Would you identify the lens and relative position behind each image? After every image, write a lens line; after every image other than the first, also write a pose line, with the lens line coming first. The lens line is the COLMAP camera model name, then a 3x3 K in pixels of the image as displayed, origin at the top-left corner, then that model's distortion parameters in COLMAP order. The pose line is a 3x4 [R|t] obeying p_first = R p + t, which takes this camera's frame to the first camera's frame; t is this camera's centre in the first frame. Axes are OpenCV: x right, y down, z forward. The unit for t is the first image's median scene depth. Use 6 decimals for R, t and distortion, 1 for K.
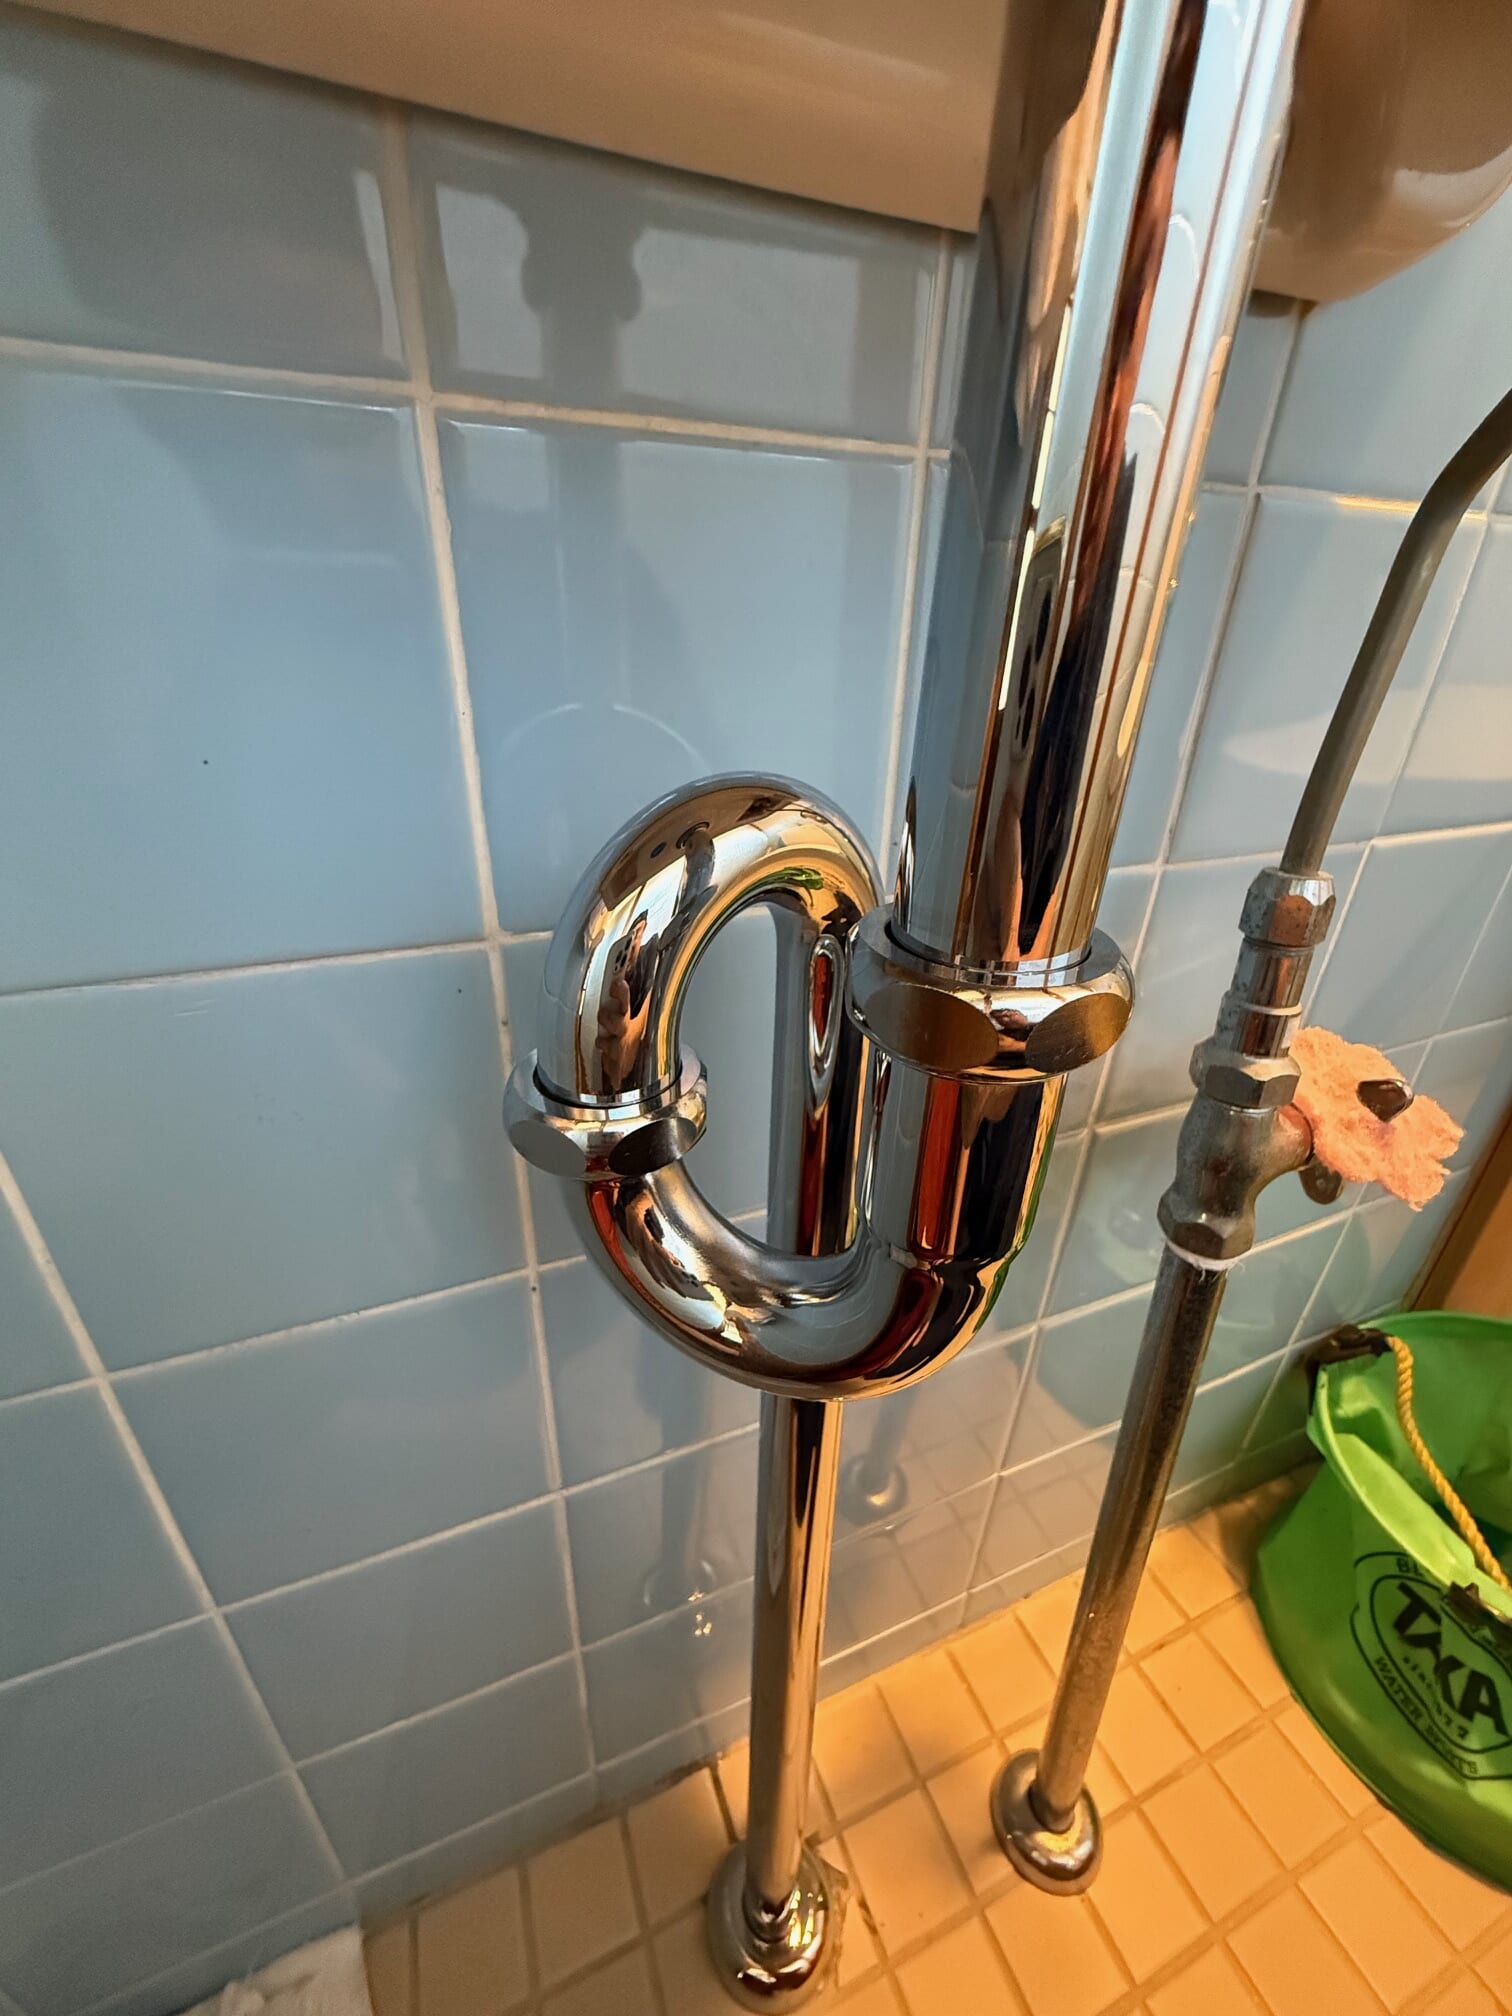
lens RADIAL K [[804.5, 0, 756.0], [0, 804.5, 1008.0], [0, 0, 1]] dist [-0.001774, 0.000404]
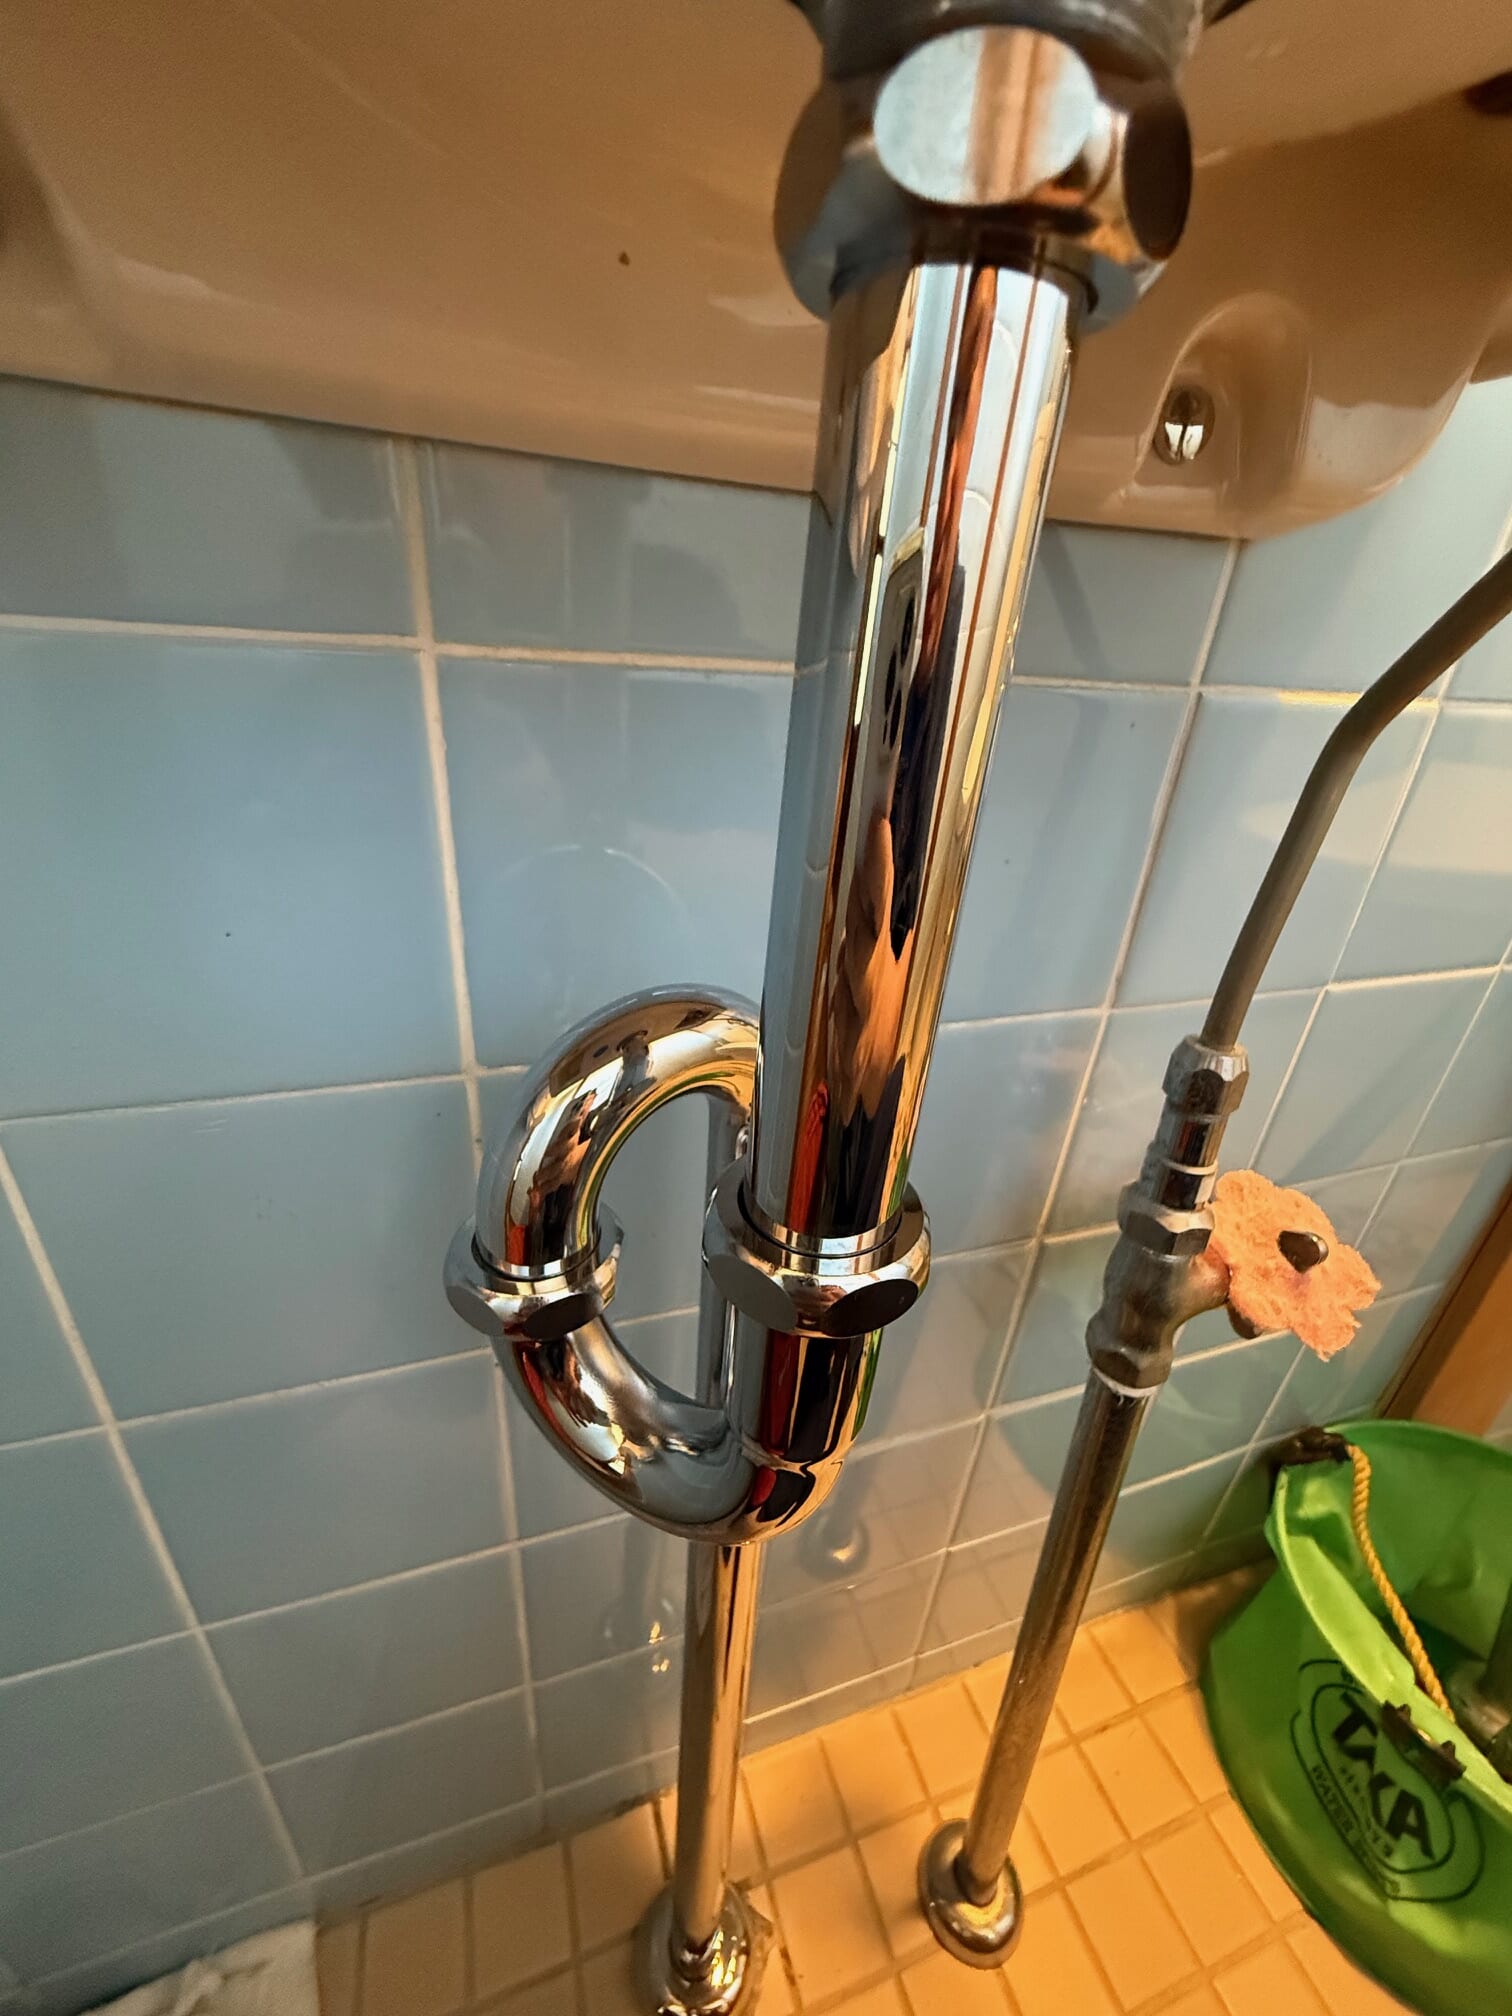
lens RADIAL K [[804.5, 0, 756.0], [0, 804.5, 1008.0], [0, 0, 1]] dist [-0.001774, 0.000404]
pose [[0.996953, 0.064565, -0.043770, 0.060721], [-0.065036, 0.997839, -0.009408, -0.098244], [0.043068, 0.012226, 0.998997, -0.059825]]
